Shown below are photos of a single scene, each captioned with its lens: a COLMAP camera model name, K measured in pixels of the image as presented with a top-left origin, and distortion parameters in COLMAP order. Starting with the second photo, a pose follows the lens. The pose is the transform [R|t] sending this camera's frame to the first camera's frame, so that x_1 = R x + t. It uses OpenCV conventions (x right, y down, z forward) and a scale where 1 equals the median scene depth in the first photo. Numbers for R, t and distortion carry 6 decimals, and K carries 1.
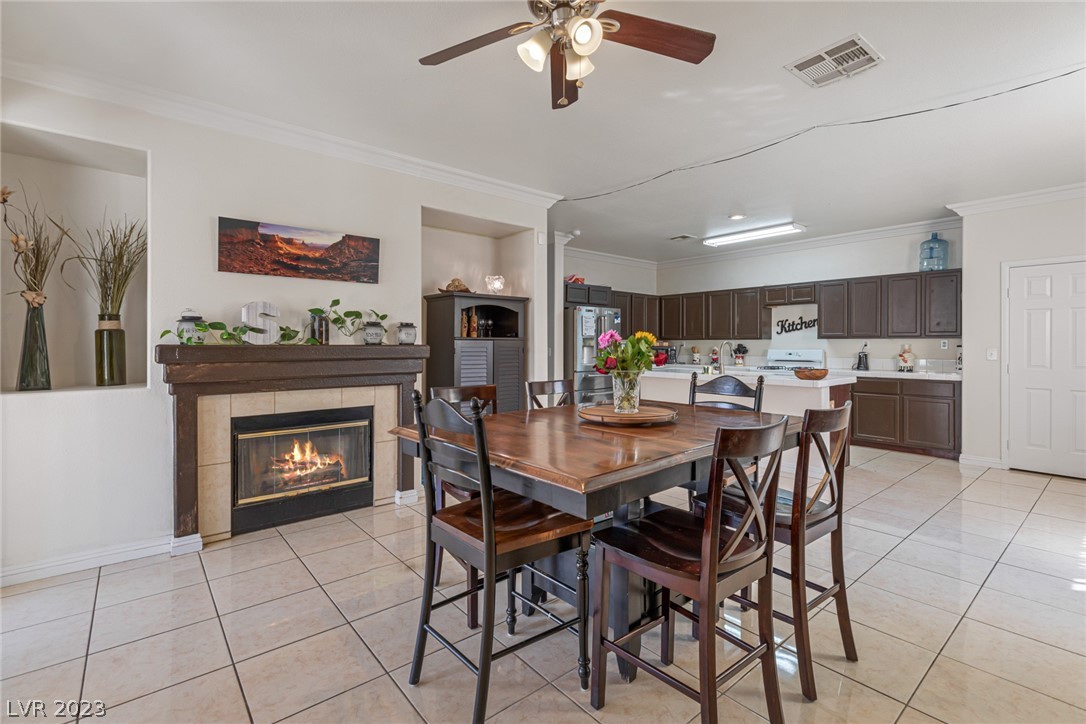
lens RADIAL K [[485.3, 0, 548.5], [0, 485.3, 349.3], [0, 0, 1]] dist [0.004295, 0.000199]
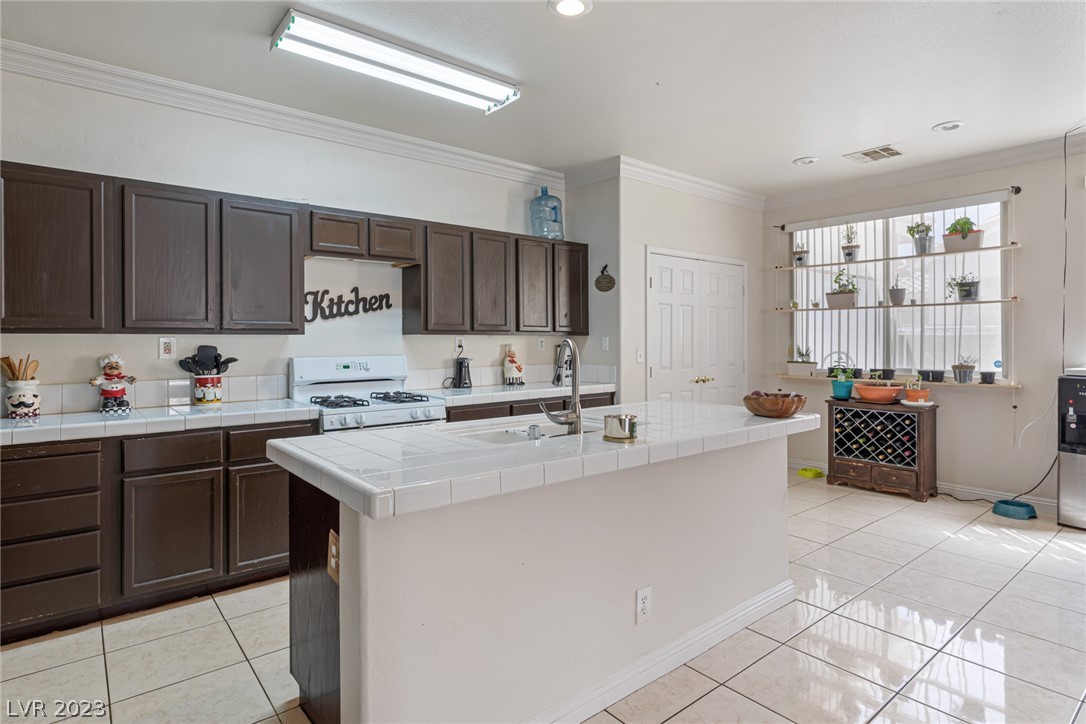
lens RADIAL K [[583.8, 0, 545.6], [0, 583.8, 336.9], [0, 0, 1]] dist [-0.000910, -0.000025]
pose [[0.006360, -0.002848, 0.999976, -0.052939], [0.007689, 0.999967, 0.002799, -0.019388], [-0.999950, 0.007671, 0.006382, 0.851463]]
